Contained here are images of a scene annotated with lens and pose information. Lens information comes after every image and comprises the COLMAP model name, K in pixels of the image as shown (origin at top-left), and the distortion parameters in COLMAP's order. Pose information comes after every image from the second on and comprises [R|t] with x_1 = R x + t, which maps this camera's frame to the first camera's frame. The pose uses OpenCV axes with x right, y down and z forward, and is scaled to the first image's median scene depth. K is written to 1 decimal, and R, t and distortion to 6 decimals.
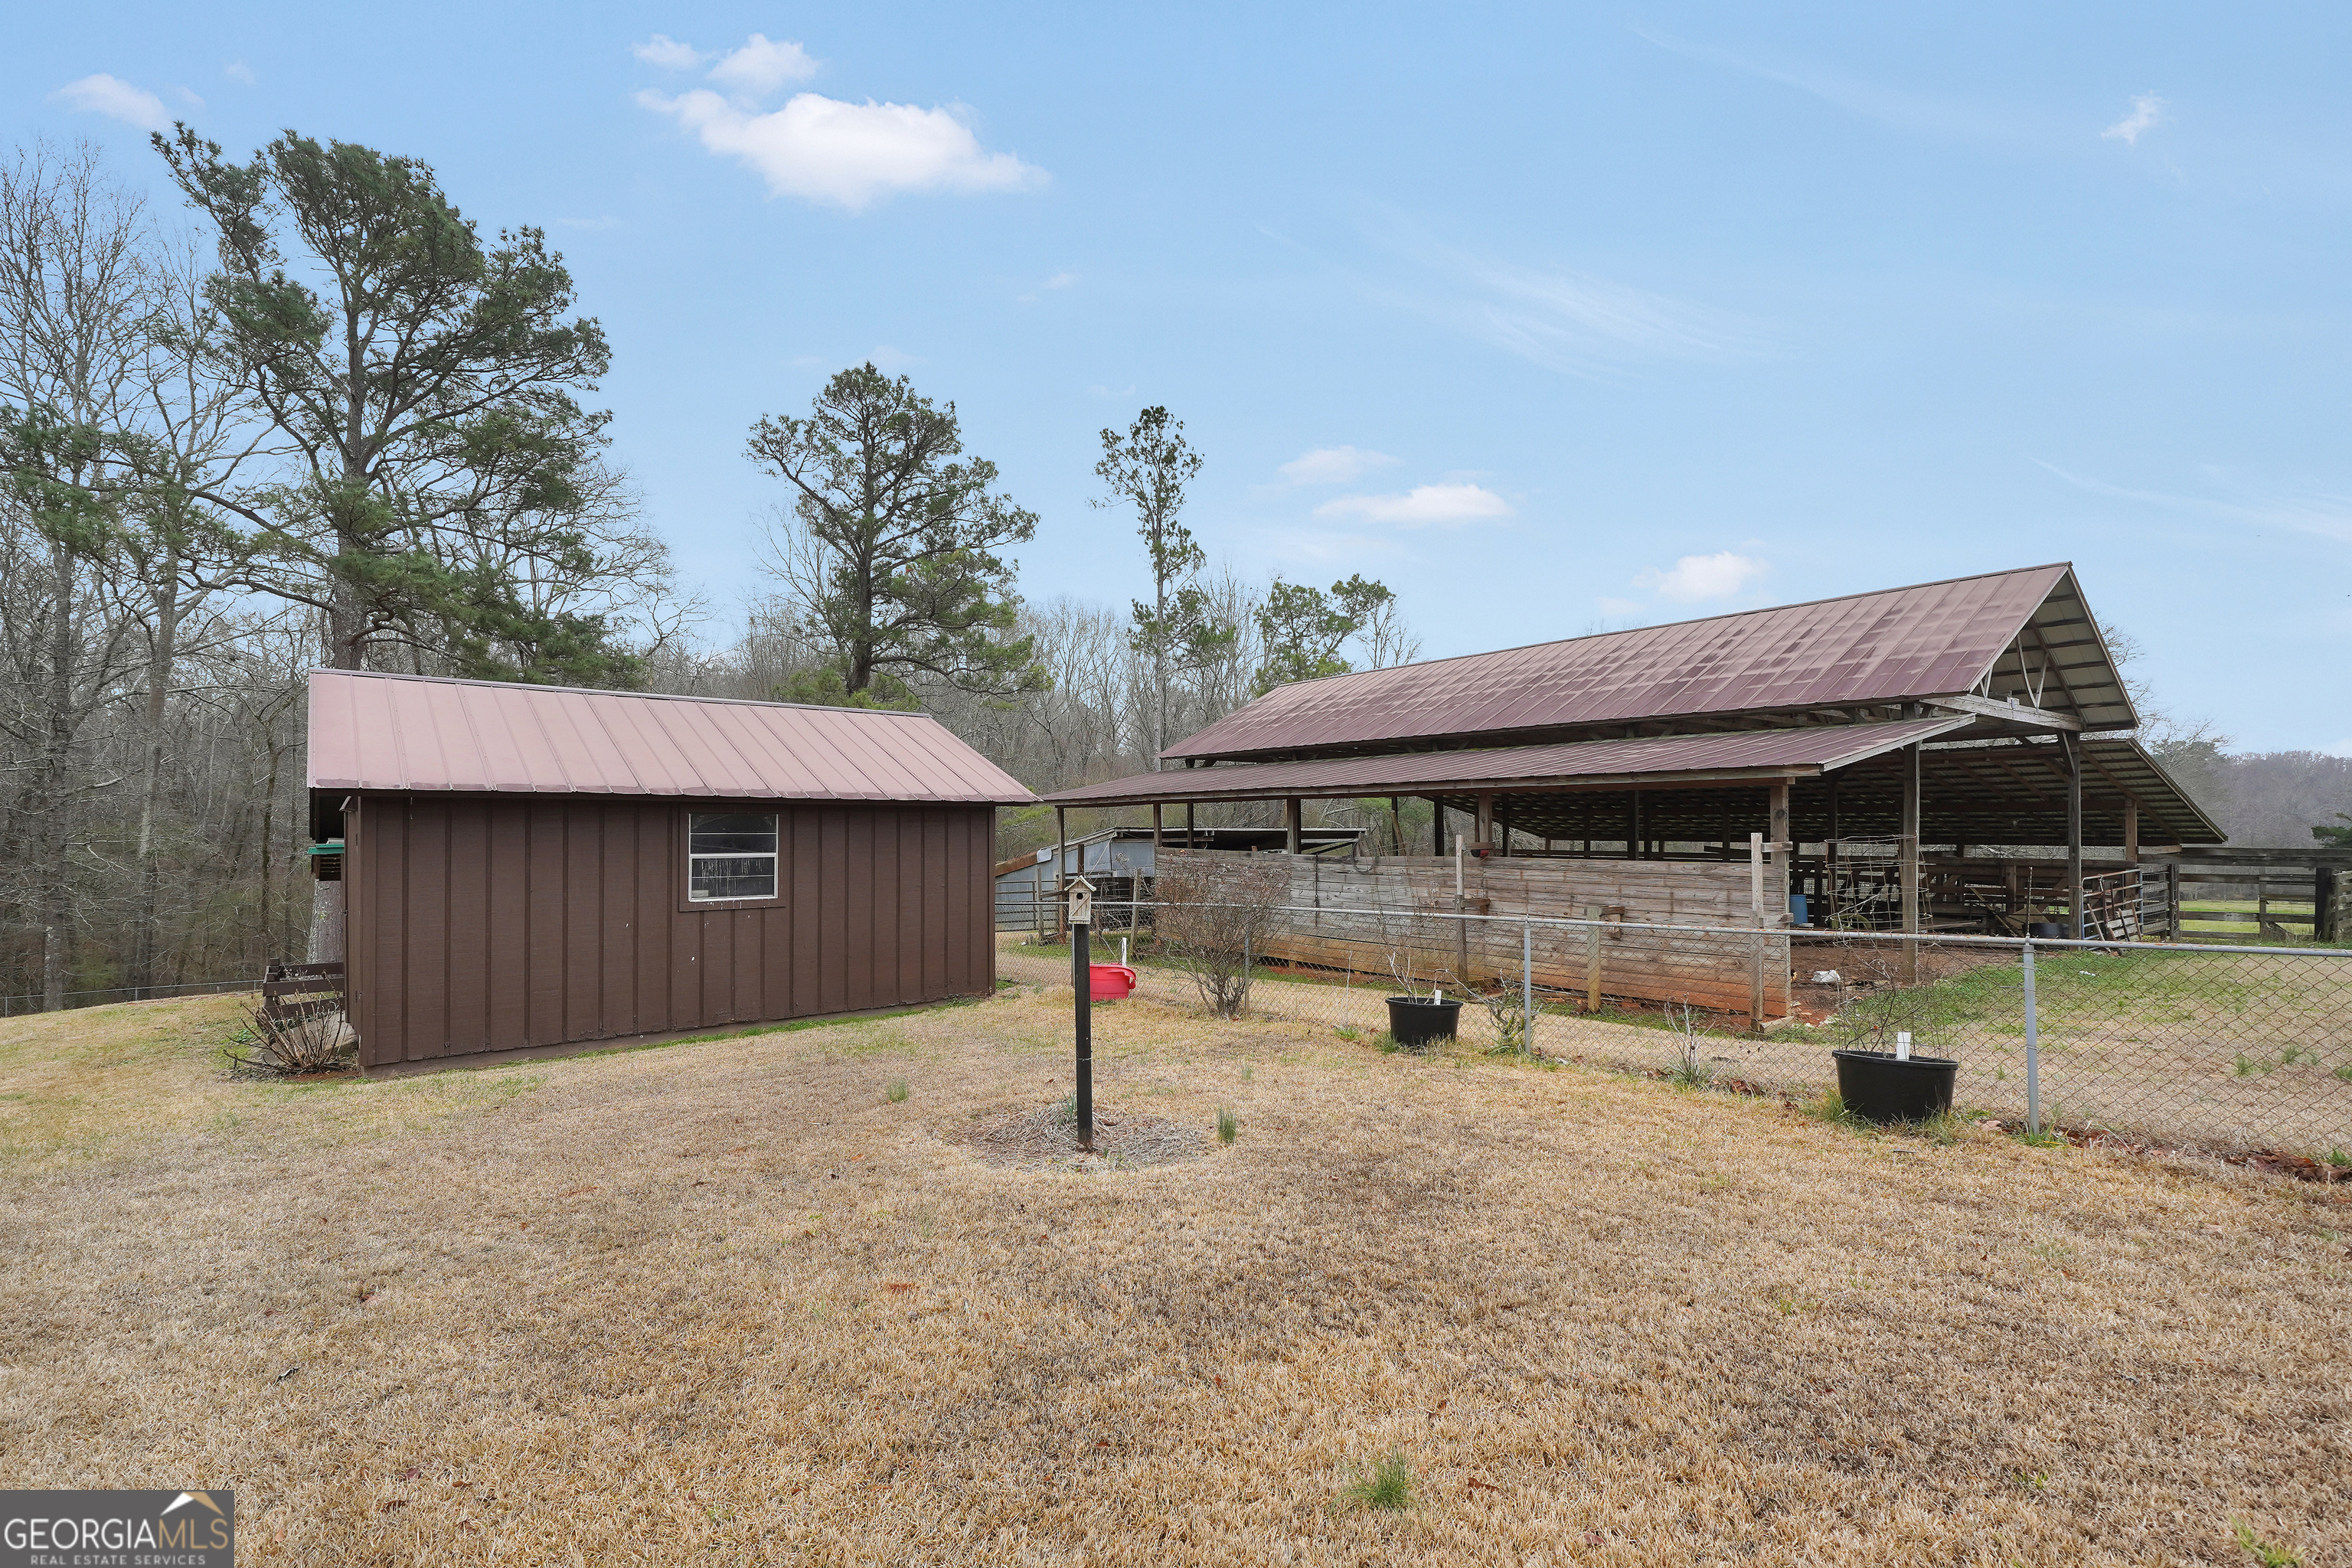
lens RADIAL K [[1022.4, 0, 1165.4], [0, 1022.4, 808.4], [0, 0, 1]] dist [-0.009780, 0.000264]
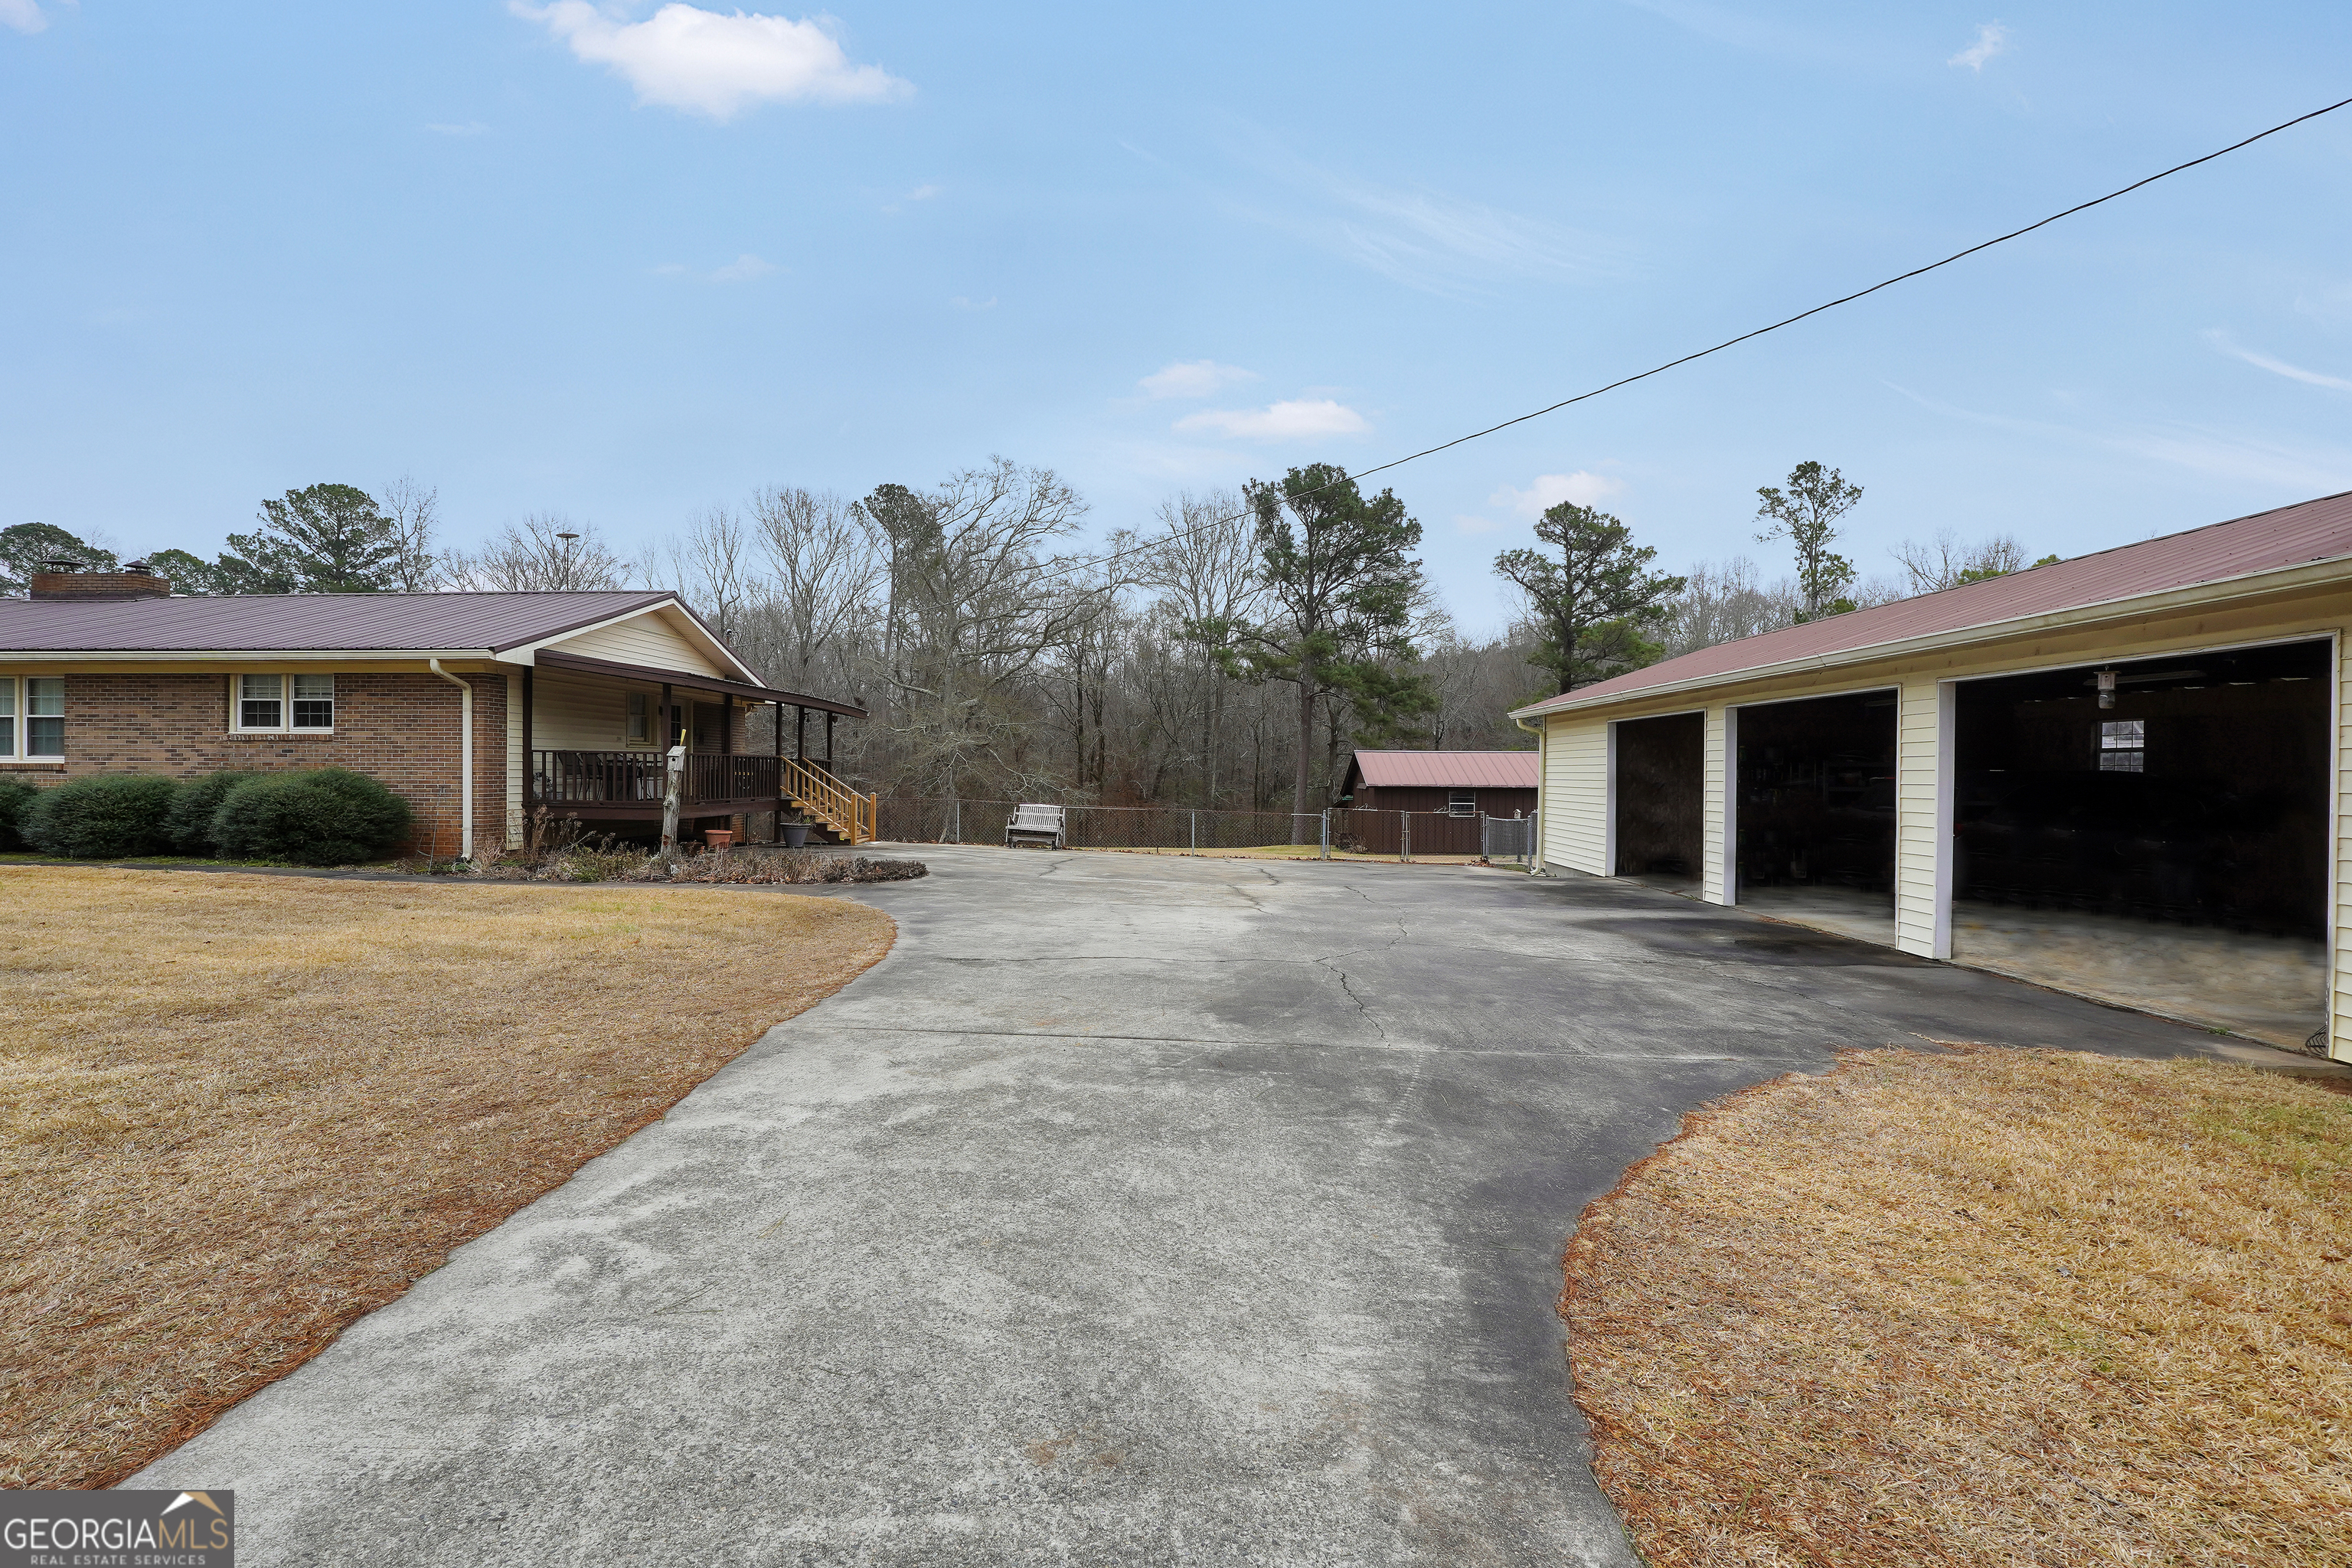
lens RADIAL K [[1010.7, 0, 1152.3], [0, 1010.7, 773.5], [0, 0, 1]] dist [-0.007849, 0.000725]
pose [[0.734089, 0.013316, -0.678922, 0.313263], [-0.000193, 0.999812, 0.019402, -0.033727], [0.679053, -0.014111, 0.733954, -0.619261]]
